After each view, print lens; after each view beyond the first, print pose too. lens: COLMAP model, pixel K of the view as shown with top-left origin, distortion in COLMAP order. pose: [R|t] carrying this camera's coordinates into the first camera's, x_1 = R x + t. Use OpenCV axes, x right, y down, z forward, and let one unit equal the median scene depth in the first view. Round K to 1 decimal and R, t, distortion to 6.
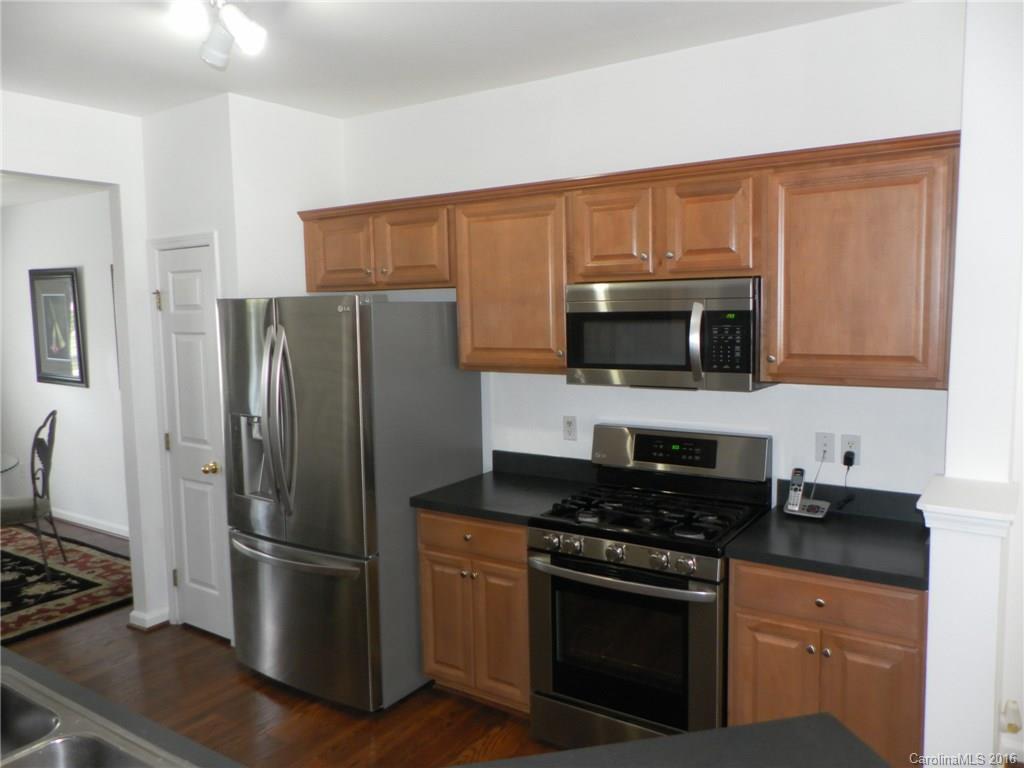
lens RADIAL K [[798.9, 0, 512.0], [0, 798.9, 384.0], [0, 0, 1]] dist [-0.001487, 0.004151]
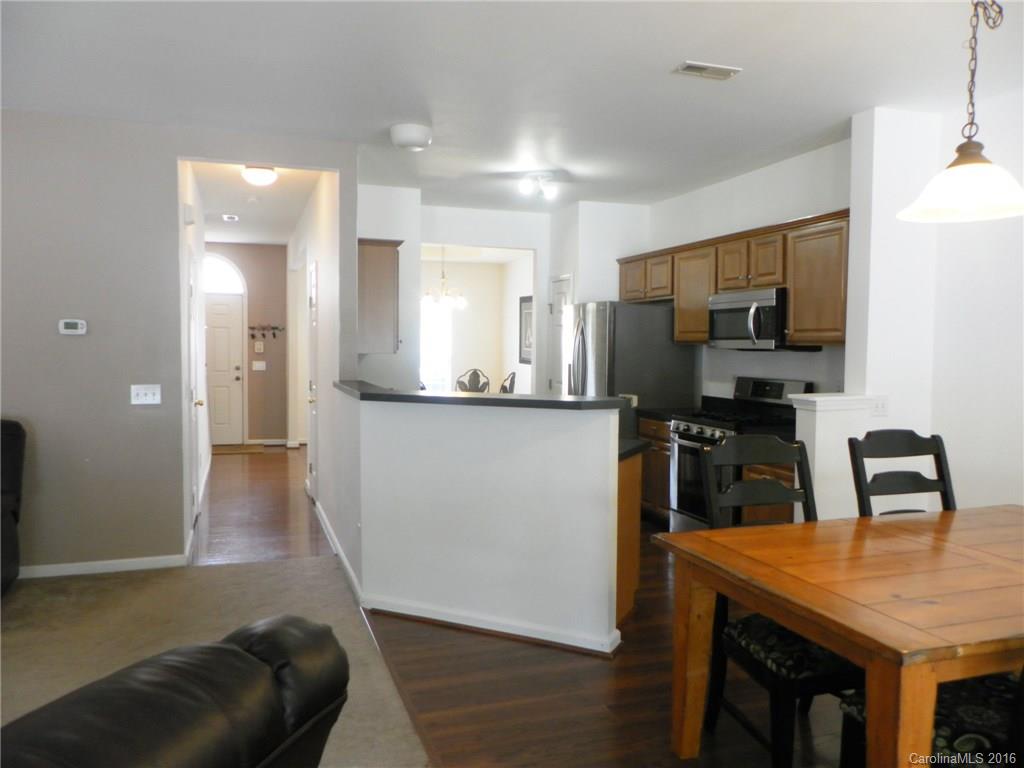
lens RADIAL K [[798.9, 0, 512.0], [0, 798.9, 384.0], [0, 0, 1]] dist [-0.001487, 0.004151]
pose [[0.803672, 0.053853, -0.592630, 0.654589], [-0.080771, 0.996552, -0.018978, 0.123826], [0.589565, 0.063120, 0.805251, -0.602746]]
